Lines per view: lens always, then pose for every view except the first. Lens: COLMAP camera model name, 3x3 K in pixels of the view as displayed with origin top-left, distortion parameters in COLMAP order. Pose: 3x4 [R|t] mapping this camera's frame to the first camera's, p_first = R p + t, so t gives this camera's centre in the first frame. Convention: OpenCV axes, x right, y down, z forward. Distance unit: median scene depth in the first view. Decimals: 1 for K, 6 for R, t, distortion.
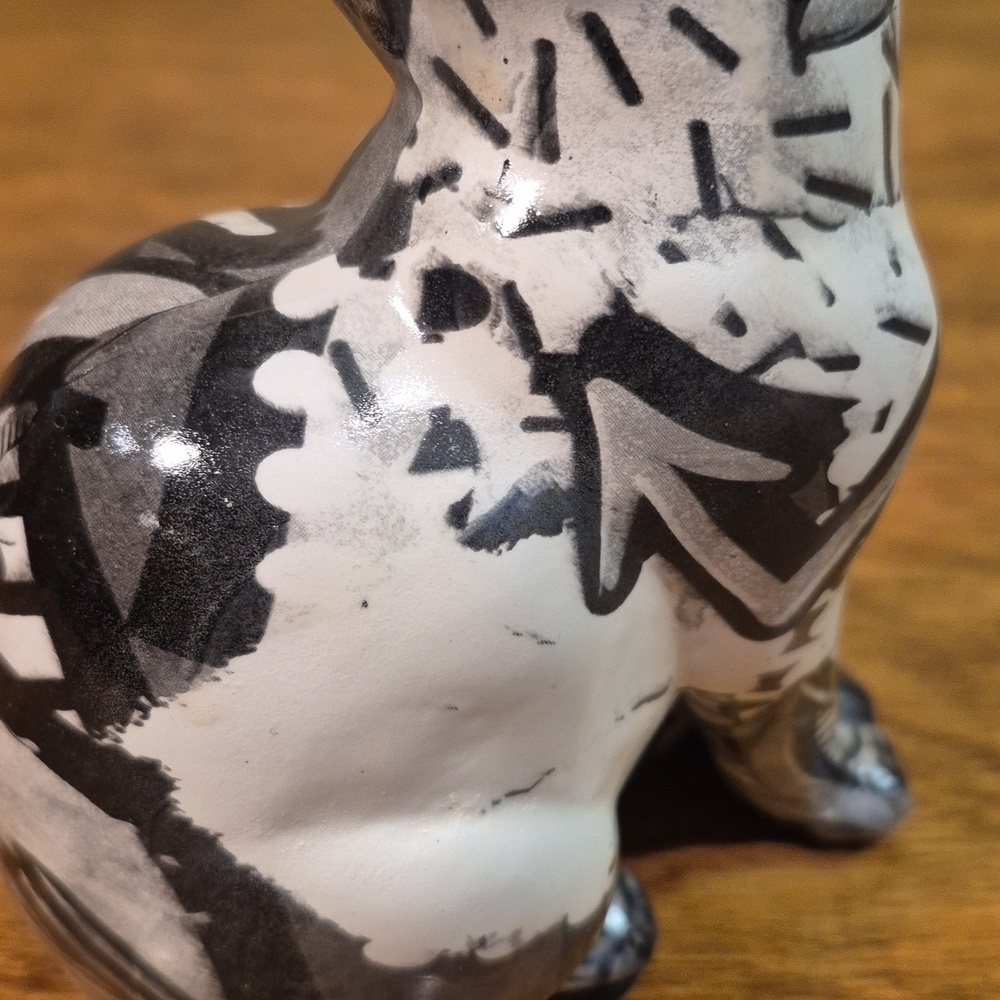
lens RADIAL K [[1596.2, 0, 500.0], [0, 1596.2, 500.0], [0, 0, 1]] dist [0.054869, -0.181678]
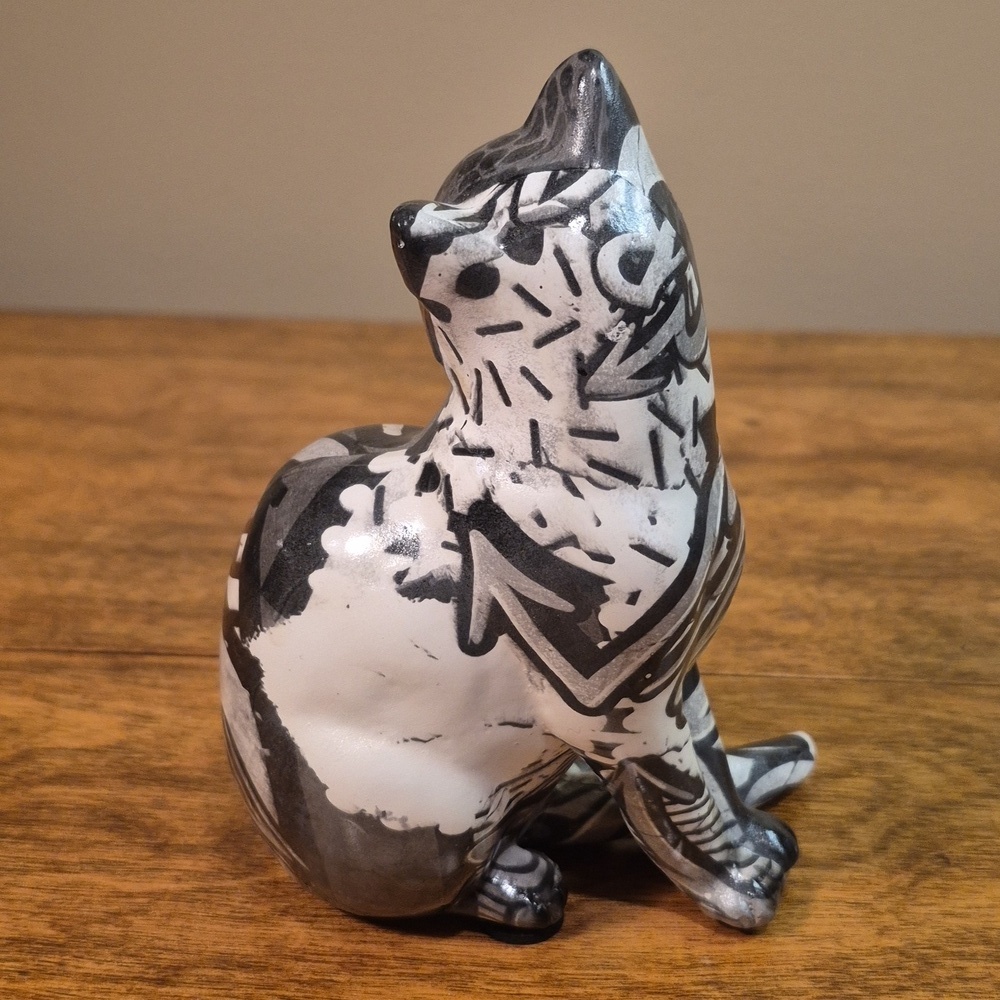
lens RADIAL K [[1596.2, 0, 500.0], [0, 1596.2, 500.0], [0, 0, 1]] dist [0.054869, -0.181678]
pose [[0.860245, 0.232067, -0.454009, 0.995849], [-0.308277, 0.945964, -0.100585, 0.082386], [0.406134, 0.226488, 0.885301, -0.798006]]
